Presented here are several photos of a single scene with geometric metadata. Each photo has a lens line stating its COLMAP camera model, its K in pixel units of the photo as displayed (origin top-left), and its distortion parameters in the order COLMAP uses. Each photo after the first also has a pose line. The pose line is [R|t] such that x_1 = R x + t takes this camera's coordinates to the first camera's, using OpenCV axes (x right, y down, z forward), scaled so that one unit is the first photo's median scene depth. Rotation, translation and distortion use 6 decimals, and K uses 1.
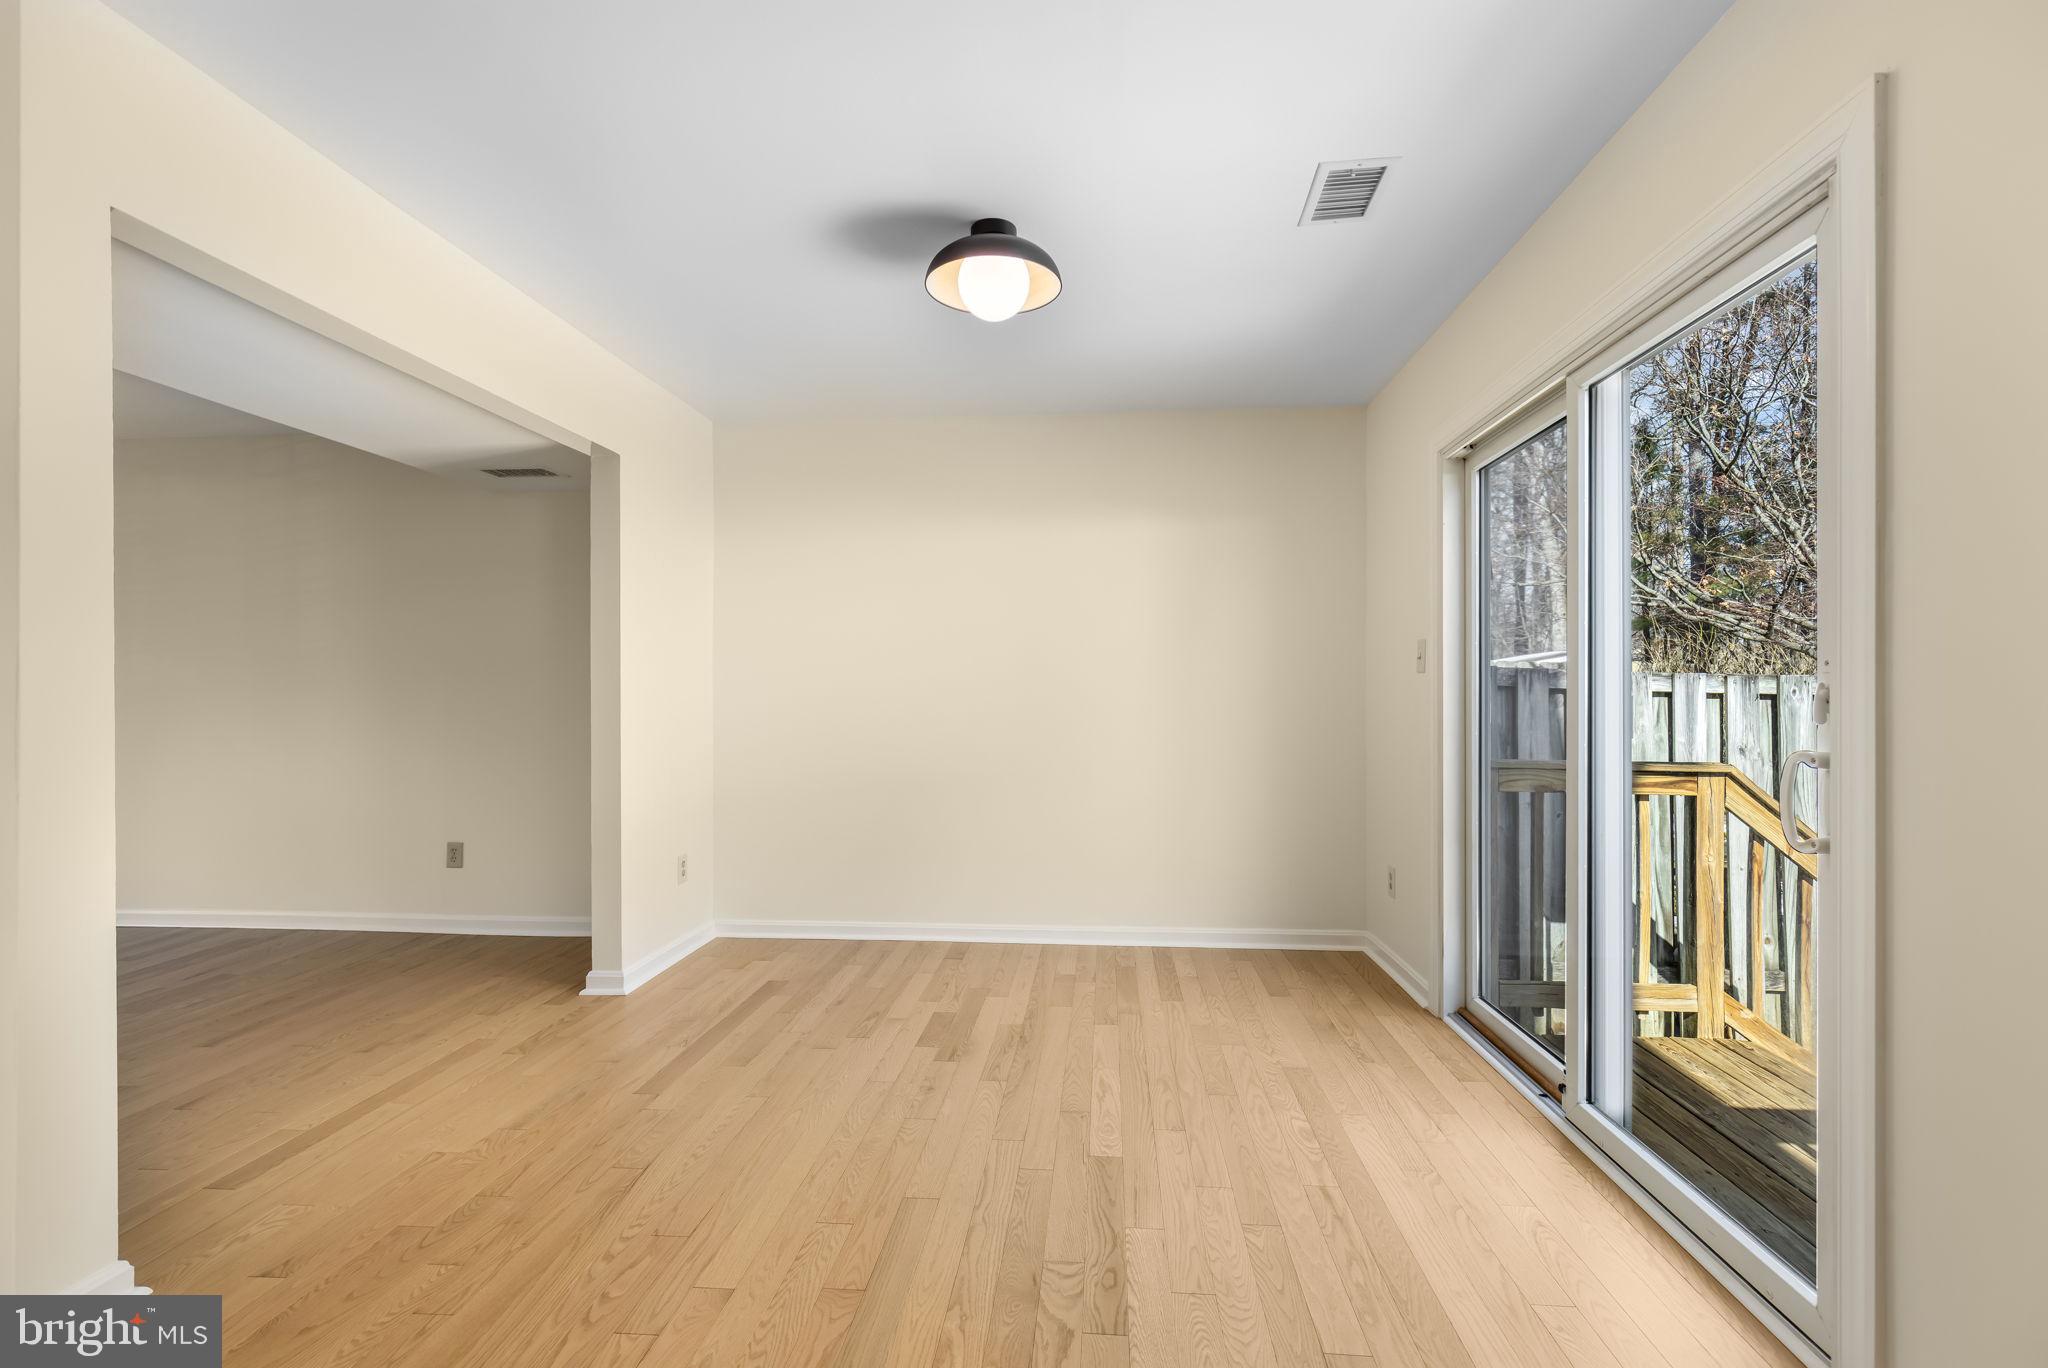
lens RADIAL K [[932.1, 0, 1021.6], [0, 932.1, 692.9], [0, 0, 1]] dist [0.005637, 0.000095]
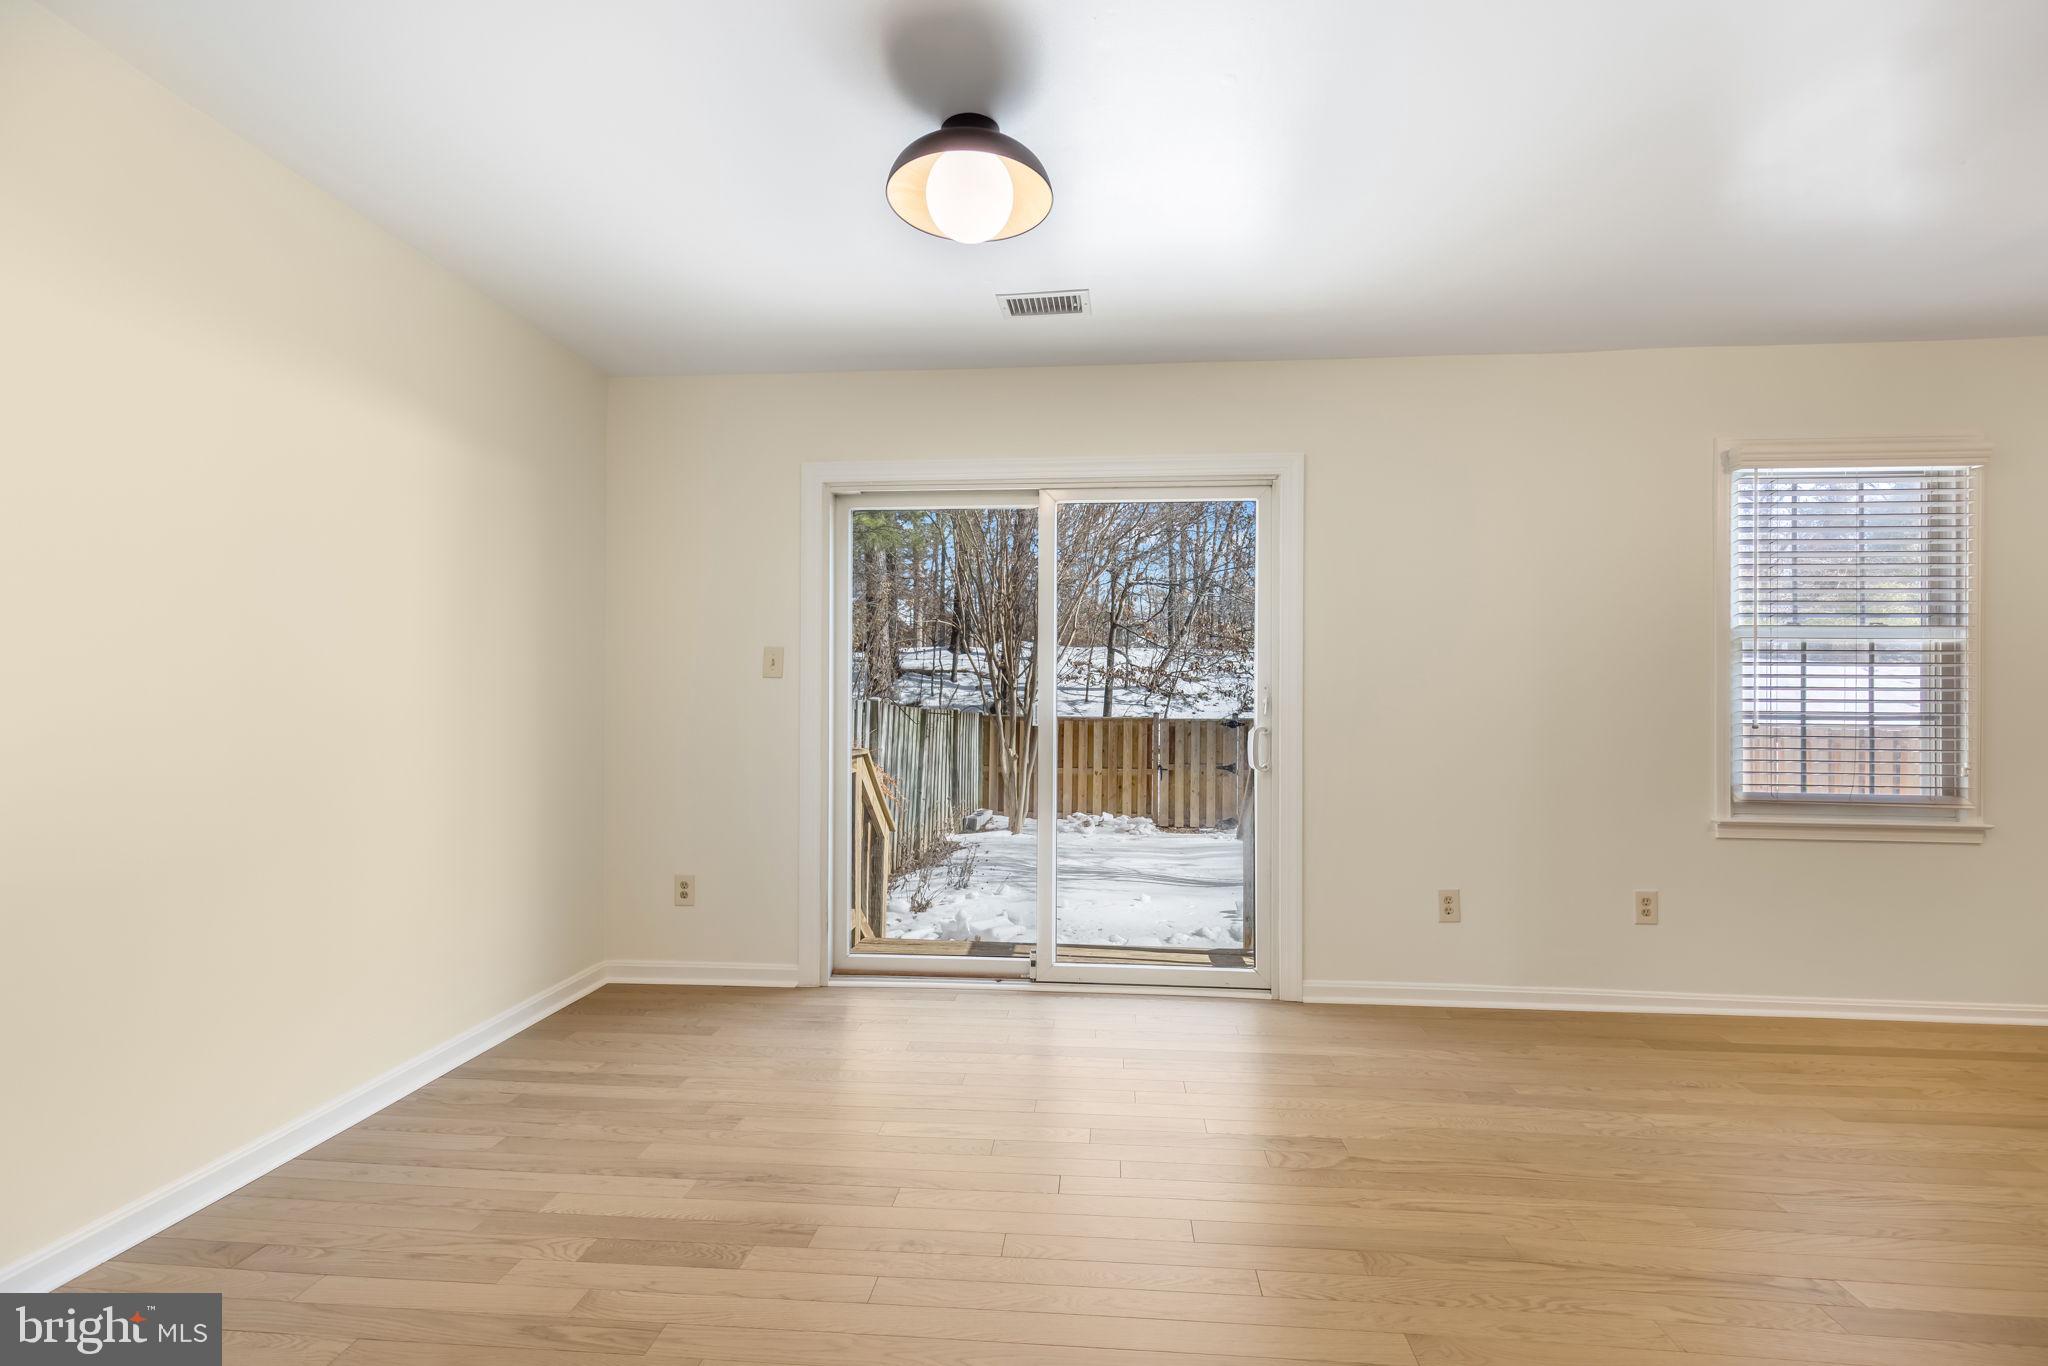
lens RADIAL K [[932.1, 0, 1021.6], [0, 932.1, 691.9], [0, 0, 1]] dist [0.005637, 0.000095]
pose [[0.002627, 0.009811, 0.999948, -0.677634], [-0.004414, 0.999942, -0.009800, 0.002044], [-0.999987, -0.004388, 0.002670, 0.747872]]
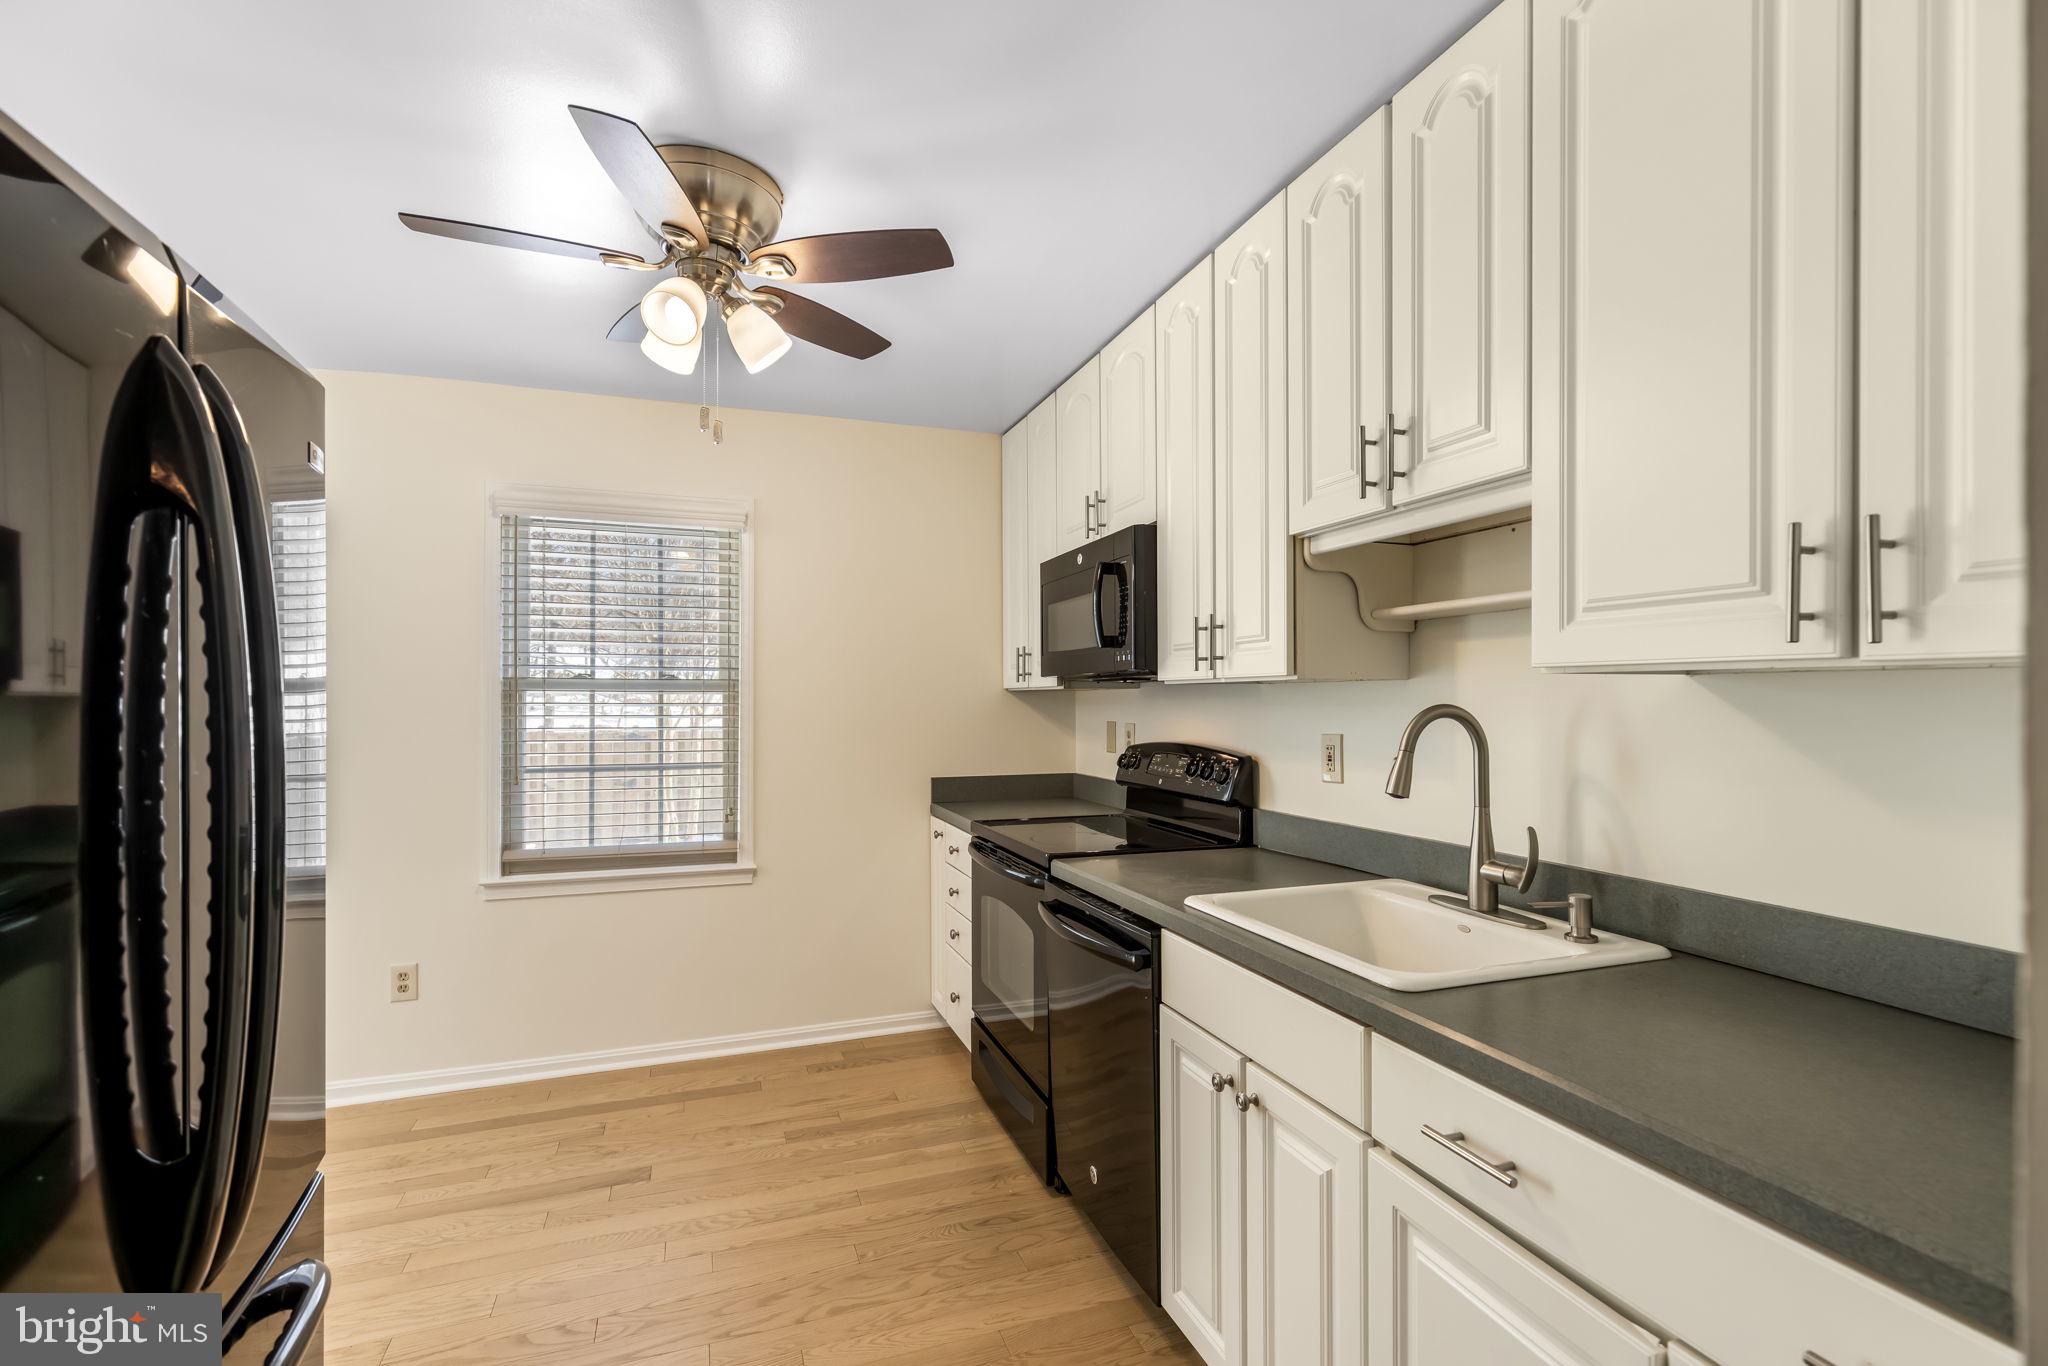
lens RADIAL K [[932.1, 0, 1021.6], [0, 932.1, 691.9], [0, 0, 1]] dist [0.005637, 0.000095]
pose [[-0.408657, 0.011915, 0.912610, -0.768014], [0.002356, 0.999925, -0.012000, -0.055298], [-0.912685, -0.002754, -0.408654, -0.113803]]
